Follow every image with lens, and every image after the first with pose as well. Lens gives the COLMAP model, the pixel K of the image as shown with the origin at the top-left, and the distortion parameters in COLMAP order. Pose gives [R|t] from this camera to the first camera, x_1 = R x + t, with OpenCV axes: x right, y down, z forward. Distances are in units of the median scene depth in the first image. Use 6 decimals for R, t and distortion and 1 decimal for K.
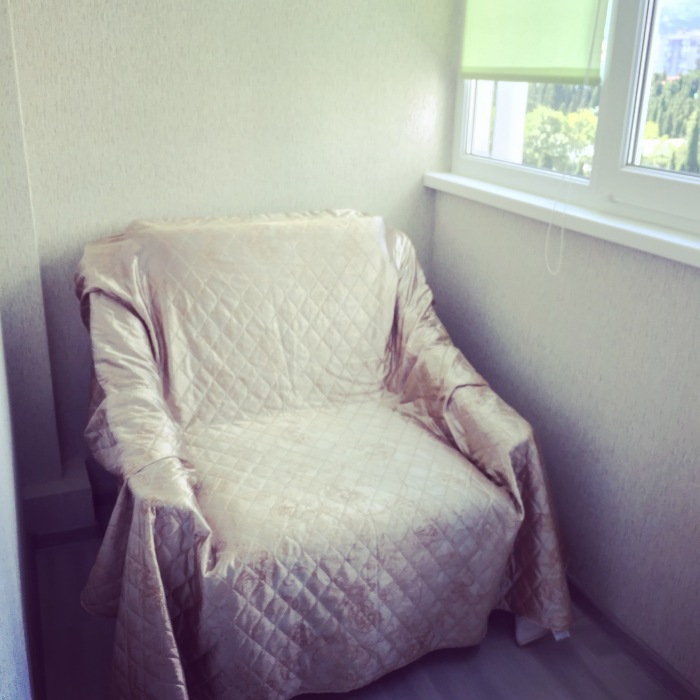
lens RADIAL K [[811.9, 0, 349.9], [0, 811.9, 348.0], [0, 0, 1]] dist [0.038807, 0.000000]
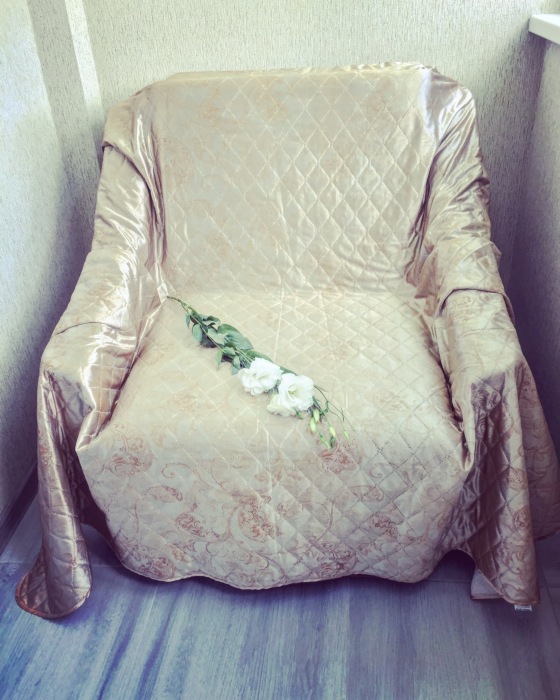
lens RADIAL K [[630.0, 0, 280.9], [0, 630.0, 354.6], [0, 0, 1]] dist [0.061590, -0.038824]
pose [[0.883488, 0.184231, -0.430707, 0.255396], [-0.085067, 0.967229, 0.239230, -0.025203], [0.460666, -0.174718, 0.870207, 0.346503]]
